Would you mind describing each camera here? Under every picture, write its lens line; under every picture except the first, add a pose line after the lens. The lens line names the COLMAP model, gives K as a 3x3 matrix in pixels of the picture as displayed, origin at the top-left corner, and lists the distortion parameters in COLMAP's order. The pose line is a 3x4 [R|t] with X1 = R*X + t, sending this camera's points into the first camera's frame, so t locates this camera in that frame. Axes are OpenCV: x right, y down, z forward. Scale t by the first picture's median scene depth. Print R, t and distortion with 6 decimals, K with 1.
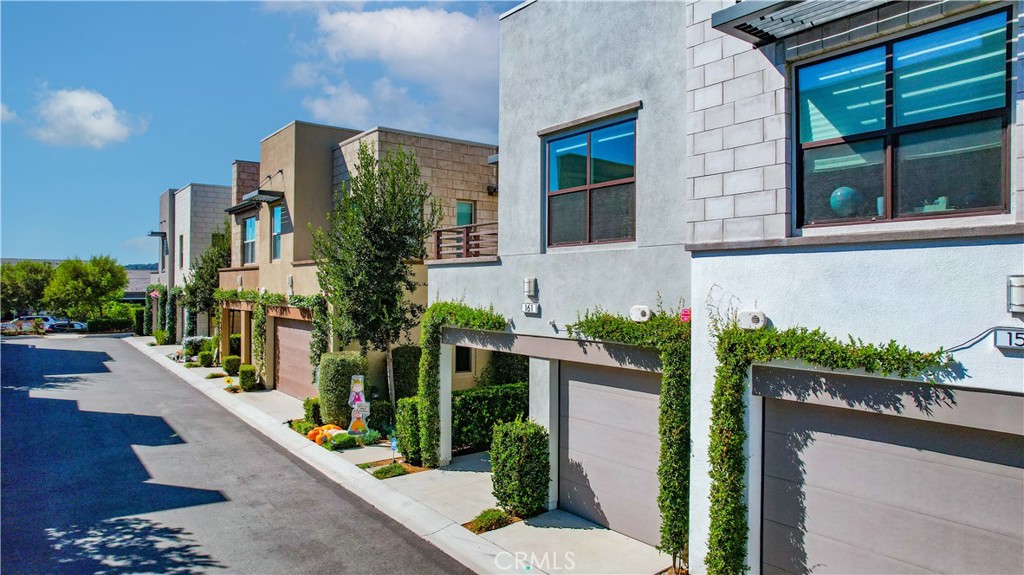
lens RADIAL K [[648.7, 0, 512.0], [0, 648.7, 287.5], [0, 0, 1]] dist [-0.070333, 0.064519]
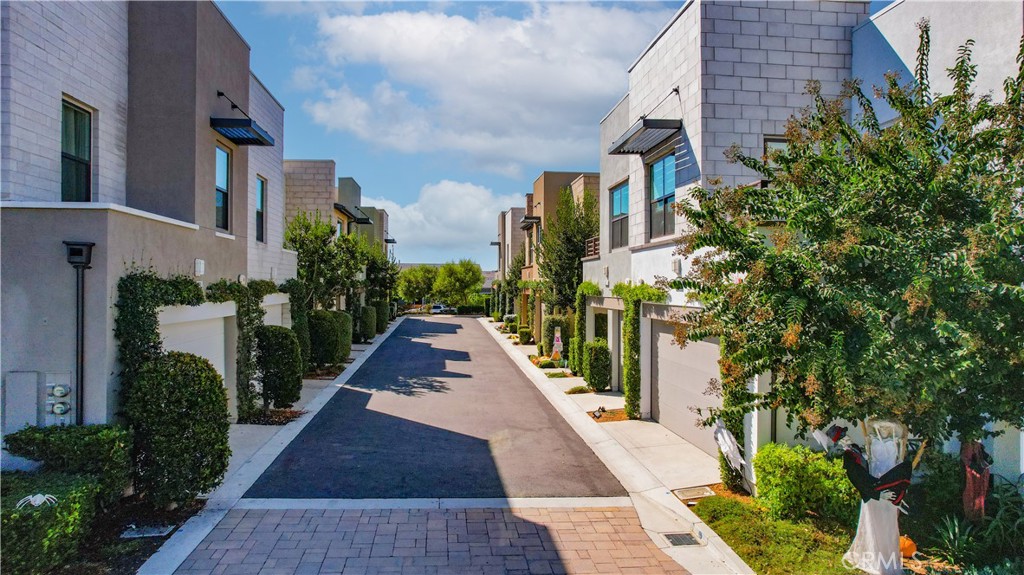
lens RADIAL K [[648.7, 0, 512.0], [0, 648.7, 287.5], [0, 0, 1]] dist [-0.070333, 0.064519]
pose [[0.857539, -0.000872, -0.514418, 0.801909], [0.000806, 1.000000, -0.000352, 0.050537], [0.514418, -0.000112, 0.857539, -0.783174]]
